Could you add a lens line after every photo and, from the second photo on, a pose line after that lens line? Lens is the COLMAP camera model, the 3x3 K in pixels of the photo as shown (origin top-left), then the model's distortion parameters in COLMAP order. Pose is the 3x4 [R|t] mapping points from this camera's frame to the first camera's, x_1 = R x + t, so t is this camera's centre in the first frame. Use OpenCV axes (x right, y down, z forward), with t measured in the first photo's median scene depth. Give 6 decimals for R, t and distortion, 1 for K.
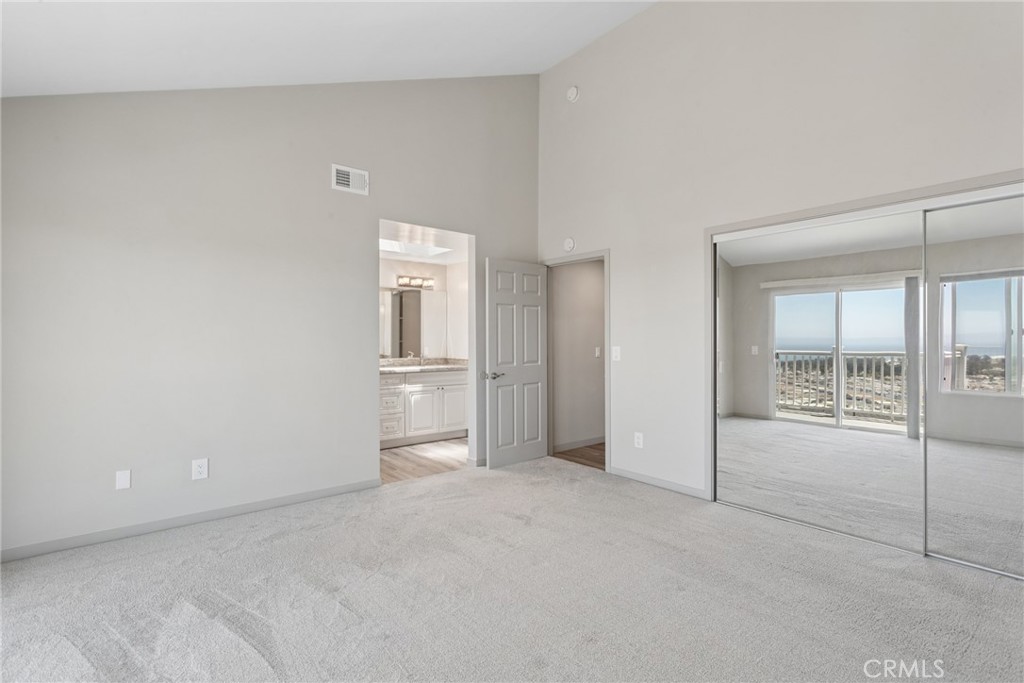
lens RADIAL K [[484.6, 0, 509.2], [0, 484.6, 338.7], [0, 0, 1]] dist [0.002221, 0.001334]
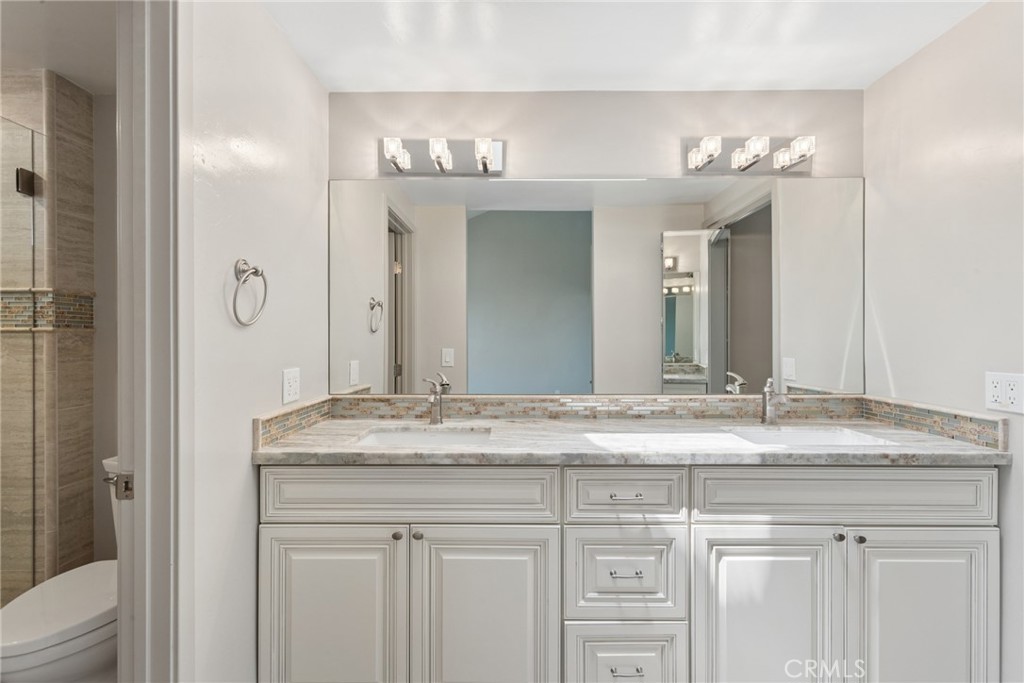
lens RADIAL K [[484.6, 0, 509.2], [0, 484.6, 338.7], [0, 0, 1]] dist [0.002221, 0.001334]
pose [[0.763623, -0.004284, -0.645648, -0.124112], [0.004105, 0.999990, -0.001780, 0.003196], [0.645649, -0.001292, 0.763633, 0.759221]]
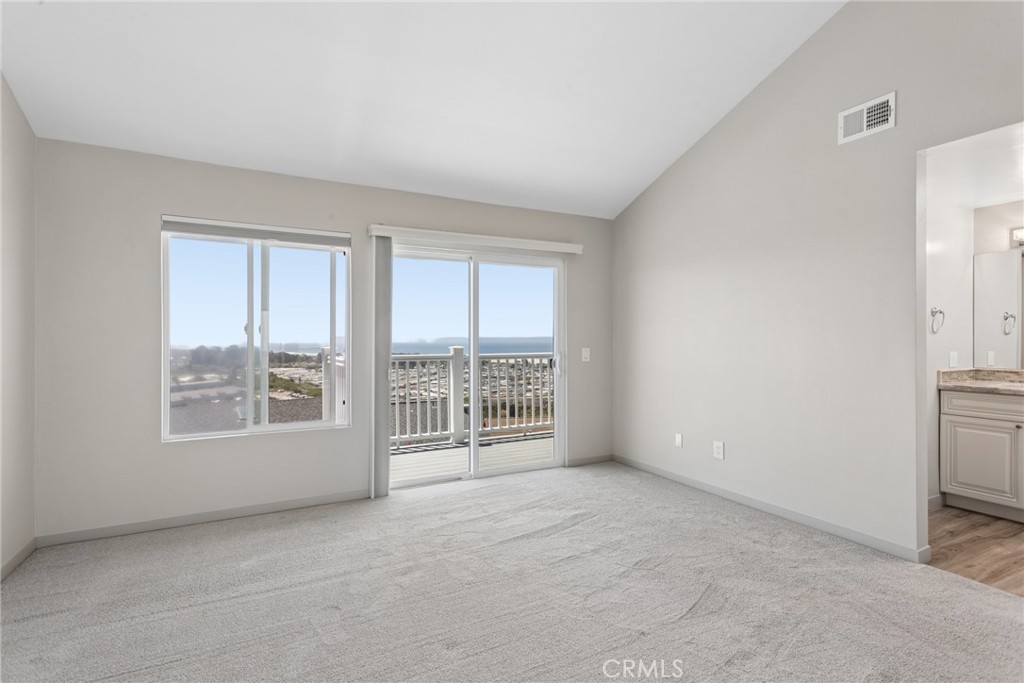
lens RADIAL K [[484.6, 0, 509.2], [0, 484.6, 338.7], [0, 0, 1]] dist [0.002221, 0.001334]
pose [[-0.210199, -0.005648, -0.977642, 0.353607], [-0.000662, 0.999984, -0.005635, 0.006640], [0.977658, -0.000537, -0.210199, 0.449030]]
